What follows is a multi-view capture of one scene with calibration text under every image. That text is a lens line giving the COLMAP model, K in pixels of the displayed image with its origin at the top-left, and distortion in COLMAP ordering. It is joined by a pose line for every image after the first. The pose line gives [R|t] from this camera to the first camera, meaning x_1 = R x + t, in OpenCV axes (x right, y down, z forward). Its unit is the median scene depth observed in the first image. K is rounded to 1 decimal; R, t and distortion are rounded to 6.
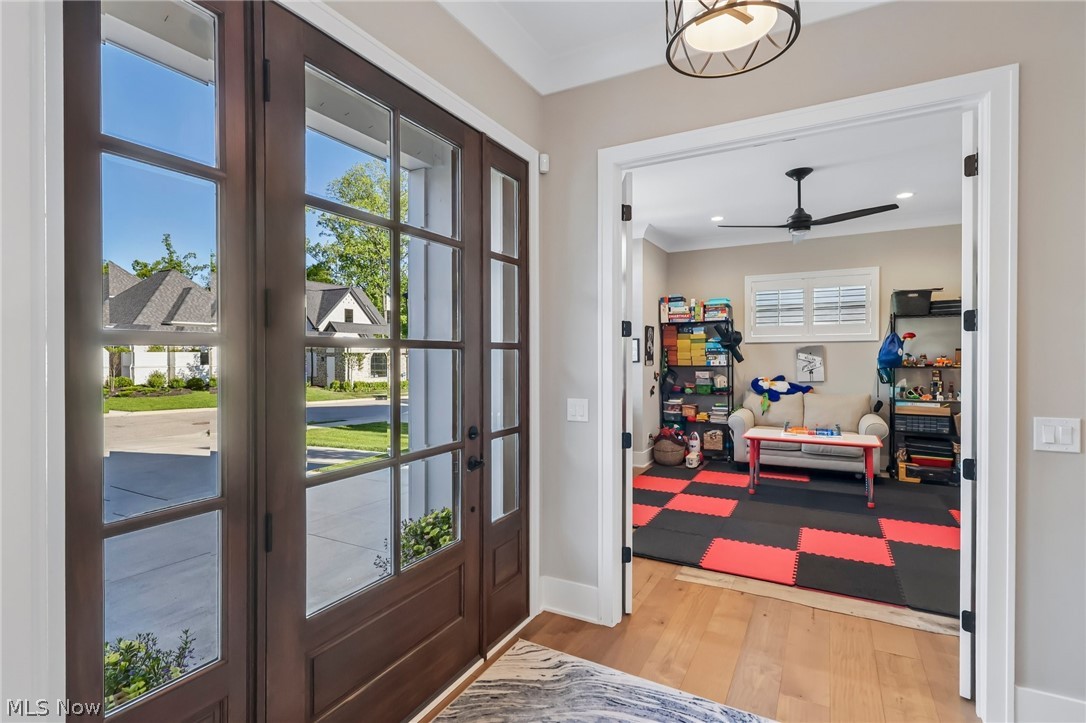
lens RADIAL K [[518.6, 0, 540.0], [0, 518.6, 356.7], [0, 0, 1]] dist [0.000832, 0.001227]
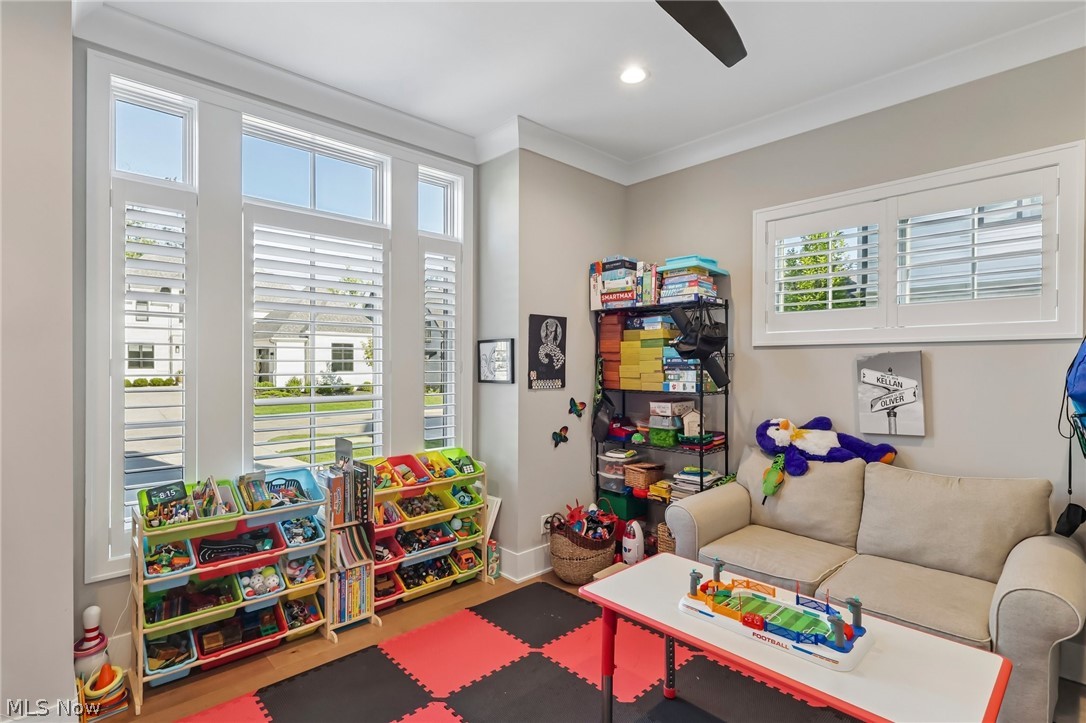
lens RADIAL K [[518.6, 0, 543.5], [0, 518.6, 365.8], [0, 0, 1]] dist [0.000832, 0.001227]
pose [[0.952955, 0.008489, -0.302992, 0.364968], [-0.008667, 0.999962, 0.000758, -0.007443], [0.302987, 0.001903, 0.952993, 0.483592]]
